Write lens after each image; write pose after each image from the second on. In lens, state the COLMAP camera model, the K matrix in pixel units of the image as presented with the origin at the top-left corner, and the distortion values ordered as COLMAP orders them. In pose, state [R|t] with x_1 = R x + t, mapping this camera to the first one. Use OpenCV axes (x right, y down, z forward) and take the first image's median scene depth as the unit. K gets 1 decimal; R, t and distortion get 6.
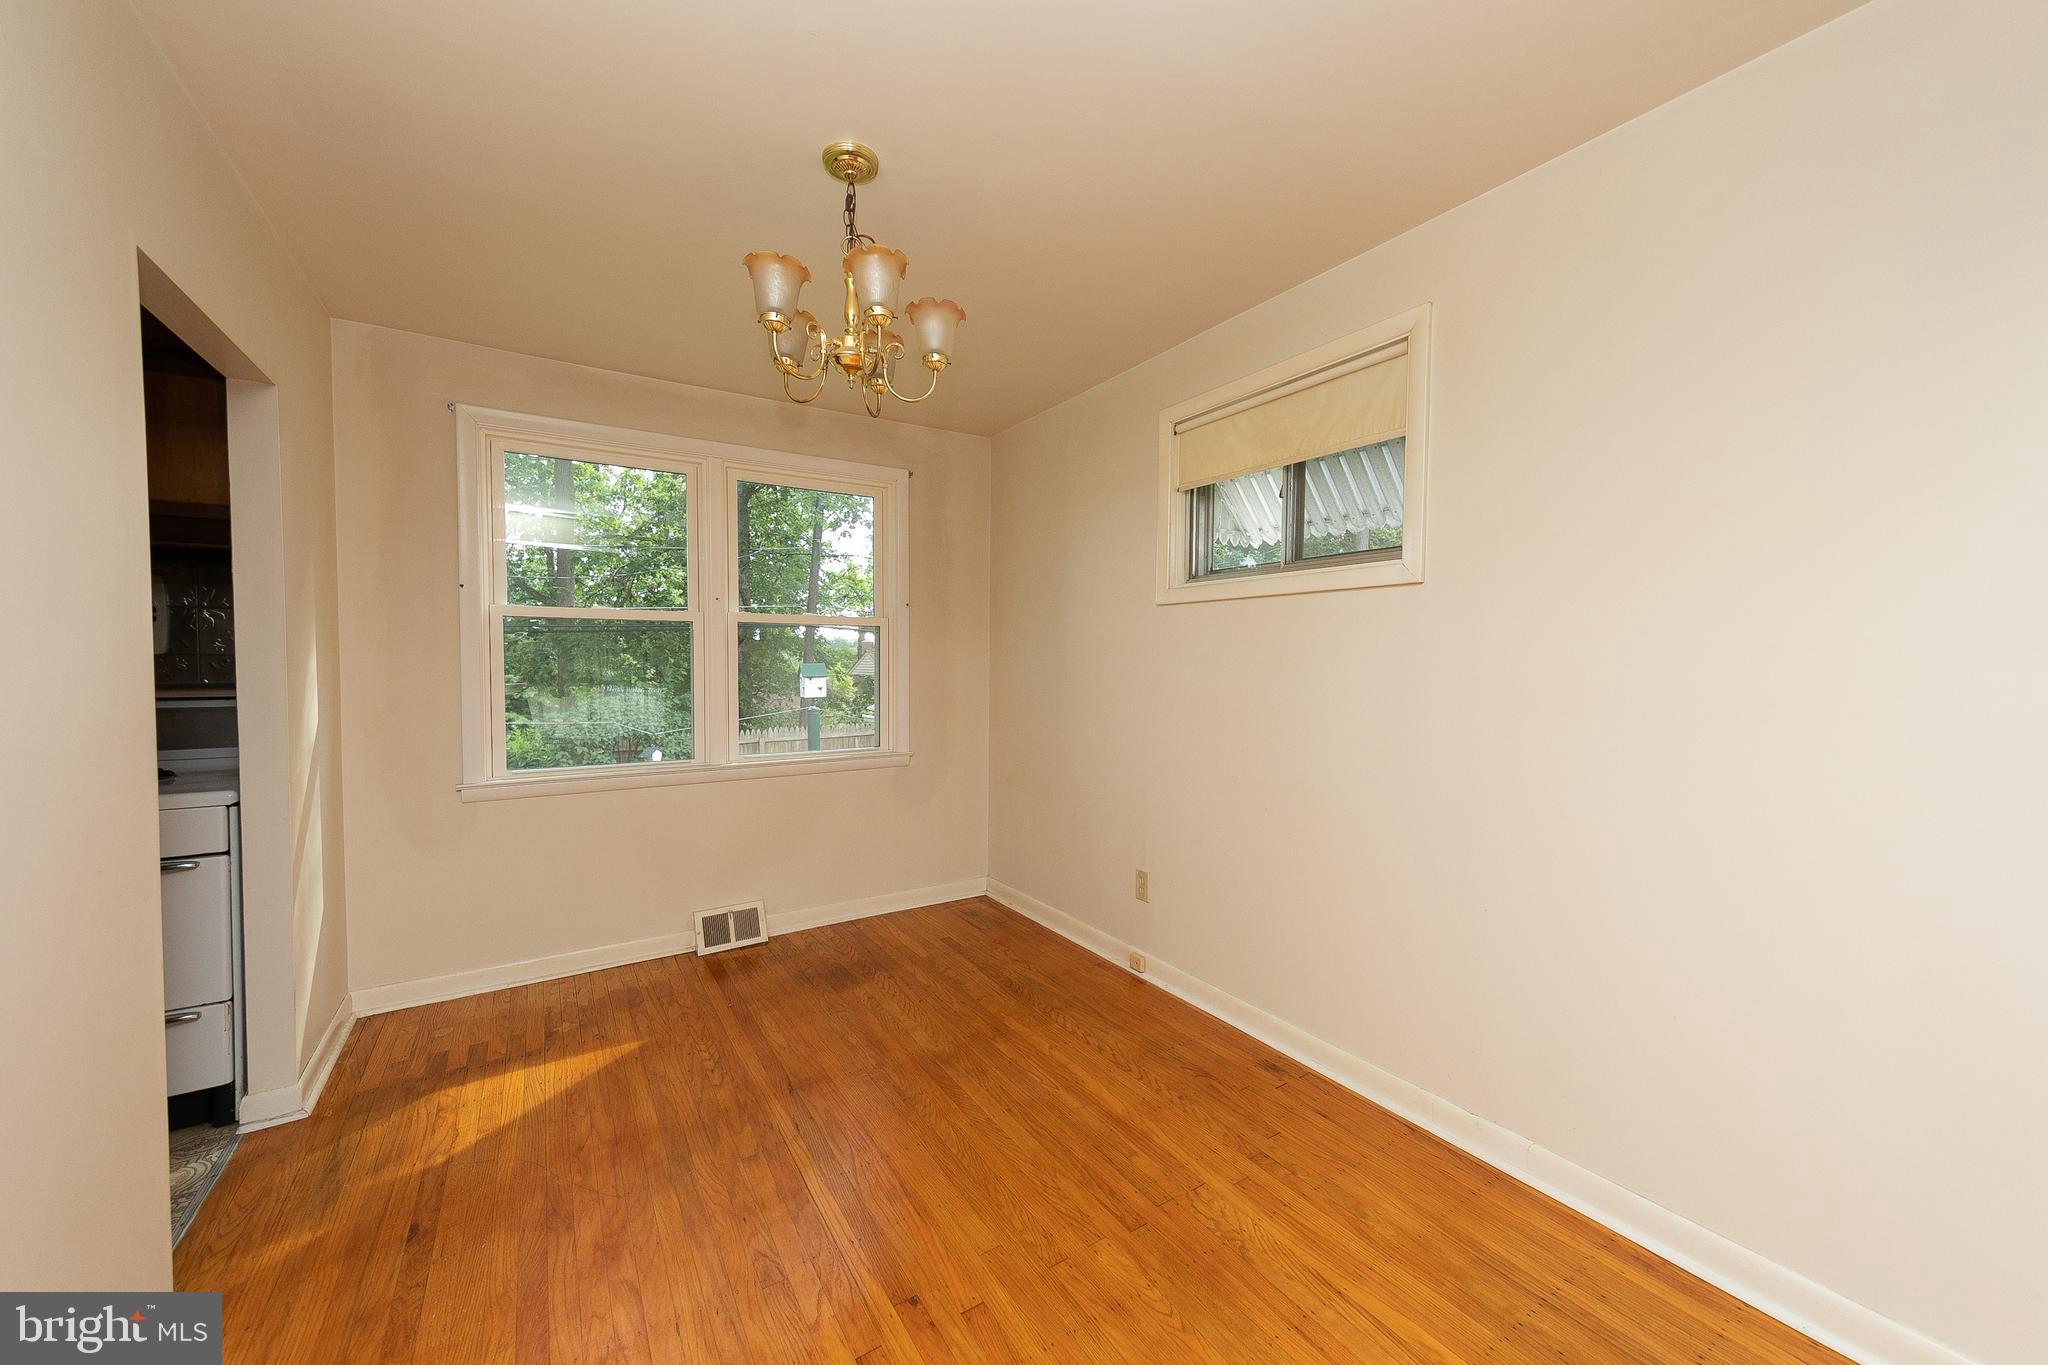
lens RADIAL K [[769.9, 0, 1046.9], [0, 769.9, 655.6], [0, 0, 1]] dist [0.006624, -0.000738]
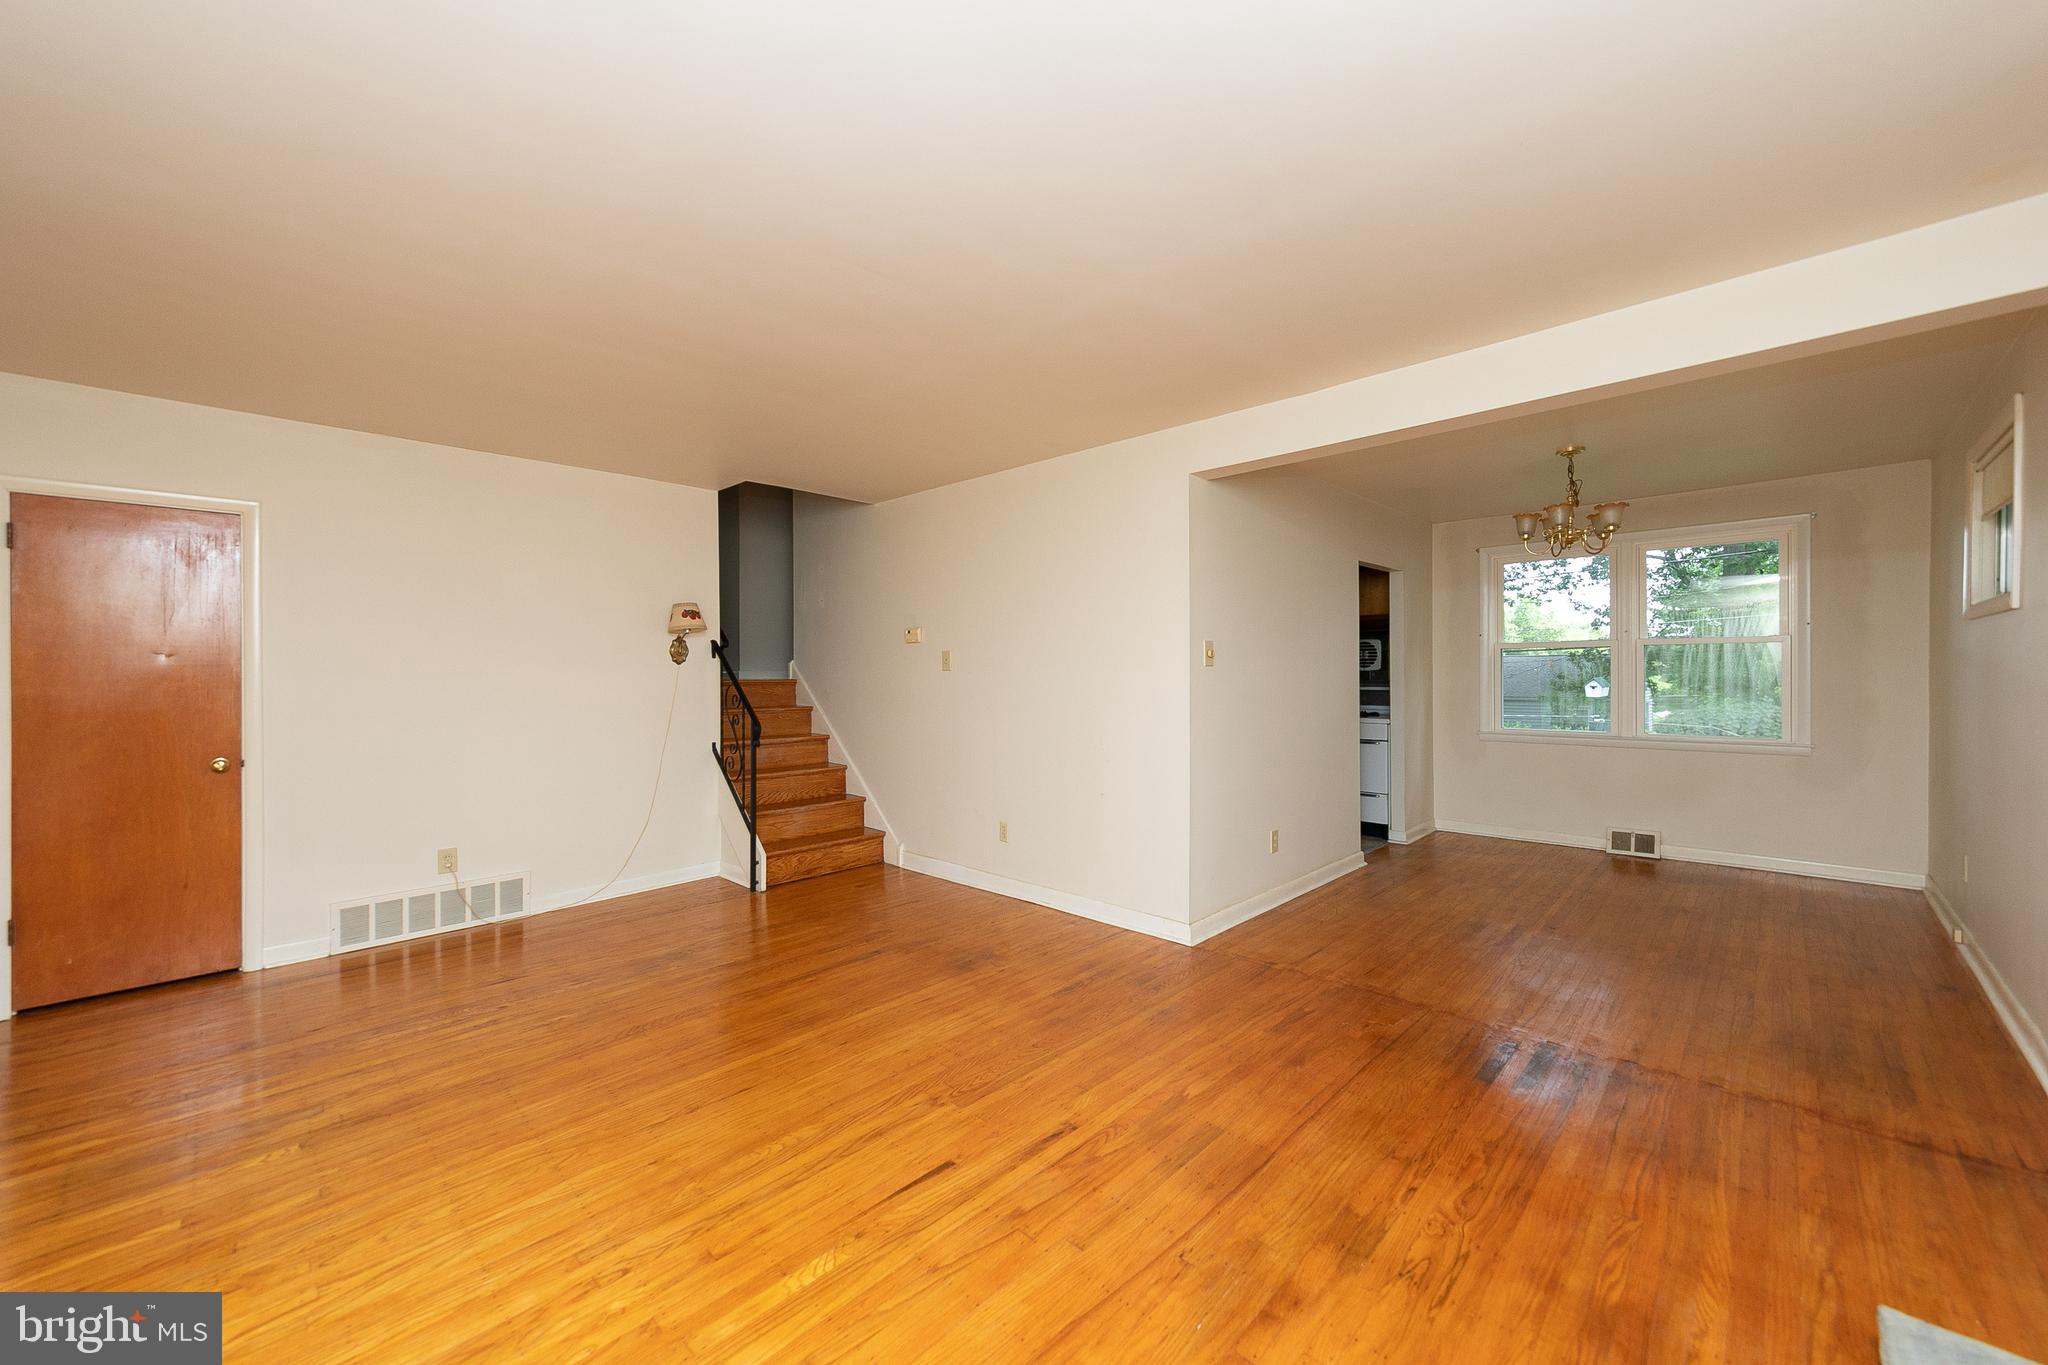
lens RADIAL K [[769.9, 0, 1023.8], [0, 769.9, 680.2], [0, 0, 1]] dist [0.006624, -0.000738]
pose [[0.210758, 0.003311, -0.977533, 1.007542], [0.015948, 0.999850, 0.006825, -0.002640], [0.977408, -0.017028, 0.210674, -0.609993]]
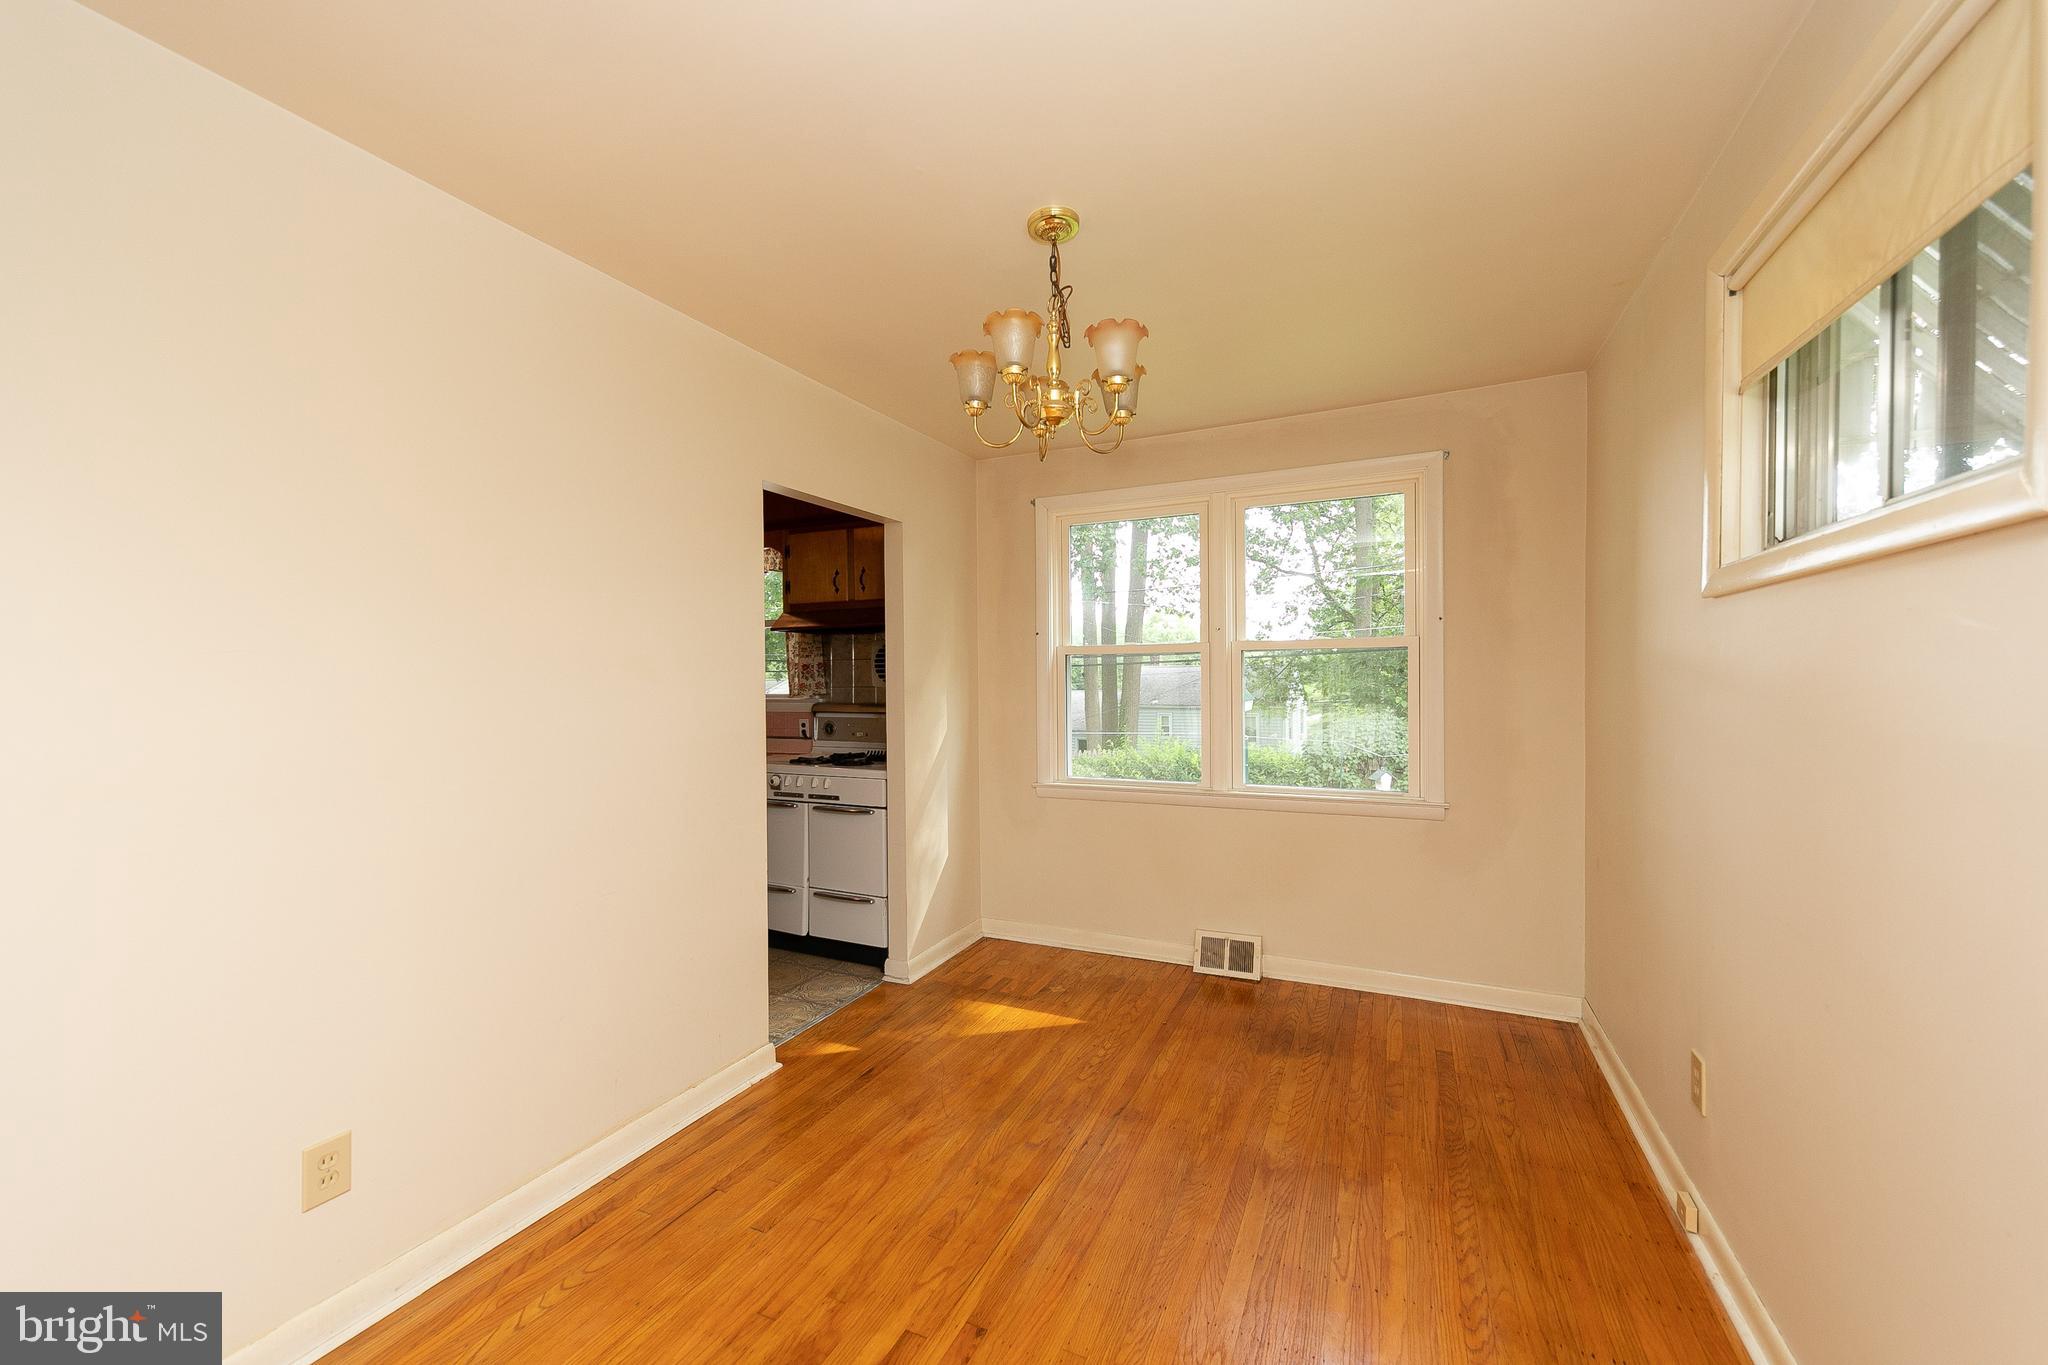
lens RADIAL K [[804.9, 0, 1005.0], [0, 804.9, 677.2], [0, 0, 1]] dist [0.009918, -0.001473]
pose [[0.508585, -0.008968, -0.860965, 0.413349], [0.014789, 0.999889, -0.001679, -0.011314], [0.860885, -0.011879, 0.508662, 0.269504]]
